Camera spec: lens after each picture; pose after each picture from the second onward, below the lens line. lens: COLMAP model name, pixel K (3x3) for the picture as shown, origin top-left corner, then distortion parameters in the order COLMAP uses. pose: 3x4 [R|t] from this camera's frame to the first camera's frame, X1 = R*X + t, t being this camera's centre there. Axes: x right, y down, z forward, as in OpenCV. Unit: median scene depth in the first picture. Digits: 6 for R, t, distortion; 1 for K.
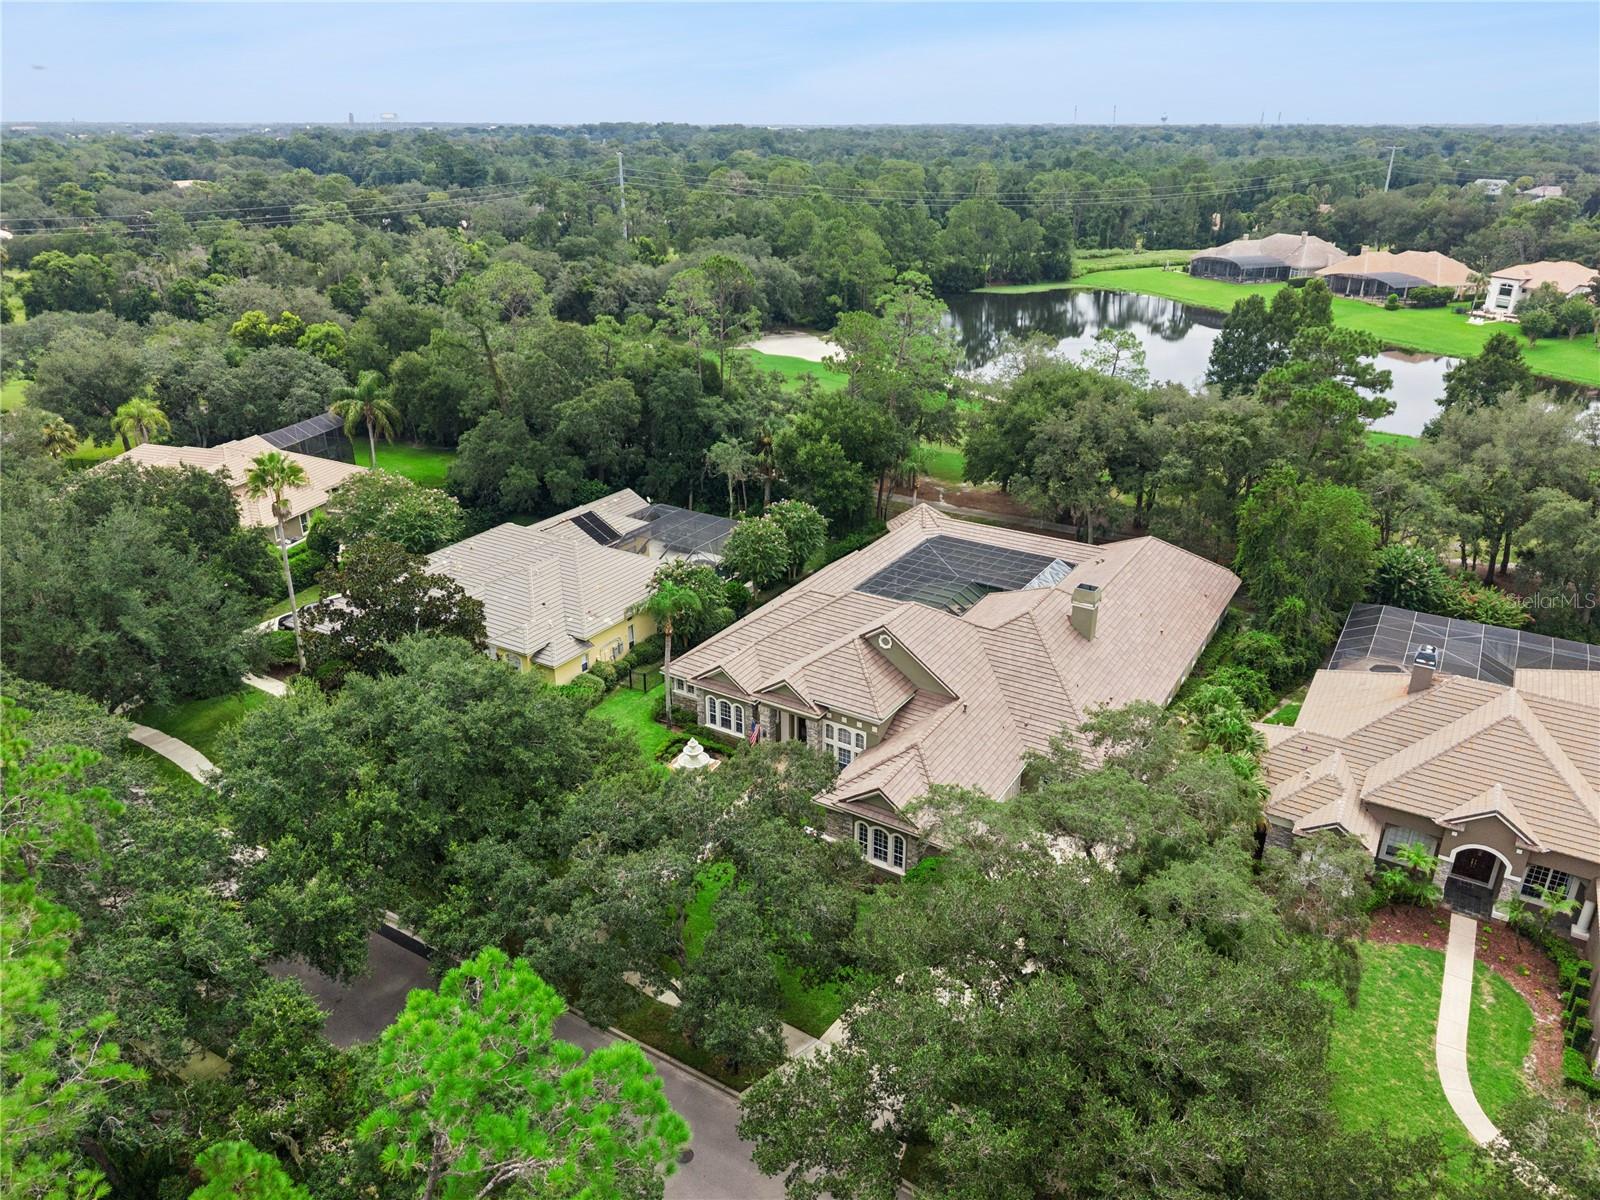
lens RADIAL K [[1083.6, 0, 800.0], [0, 1083.6, 600.0], [0, 0, 1]] dist [0.009380, 0.001791]
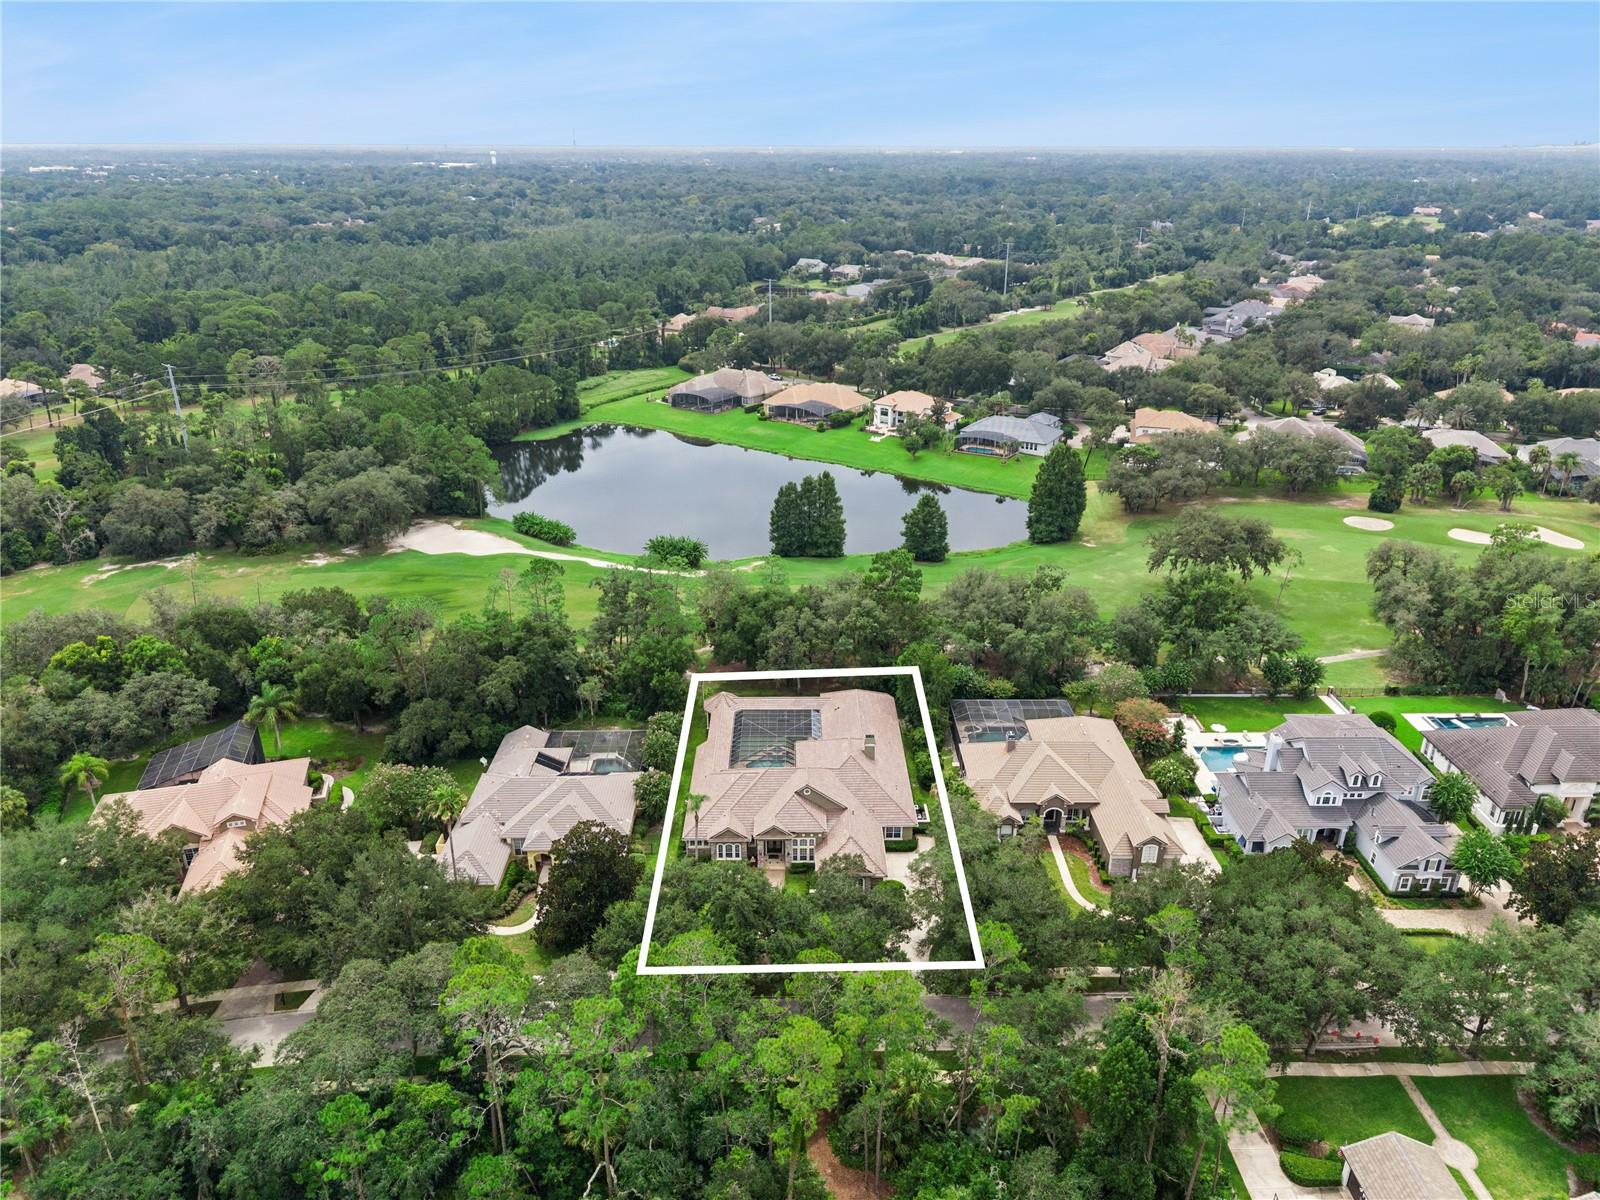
lens RADIAL K [[1083.6, 0, 800.0], [0, 1083.6, 600.0], [0, 0, 1]] dist [0.009380, 0.001791]
pose [[0.844435, -0.206371, 0.494309, -0.661854], [0.213835, 0.975960, 0.042160, -0.308831], [-0.491126, 0.070099, 0.868264, -0.619536]]
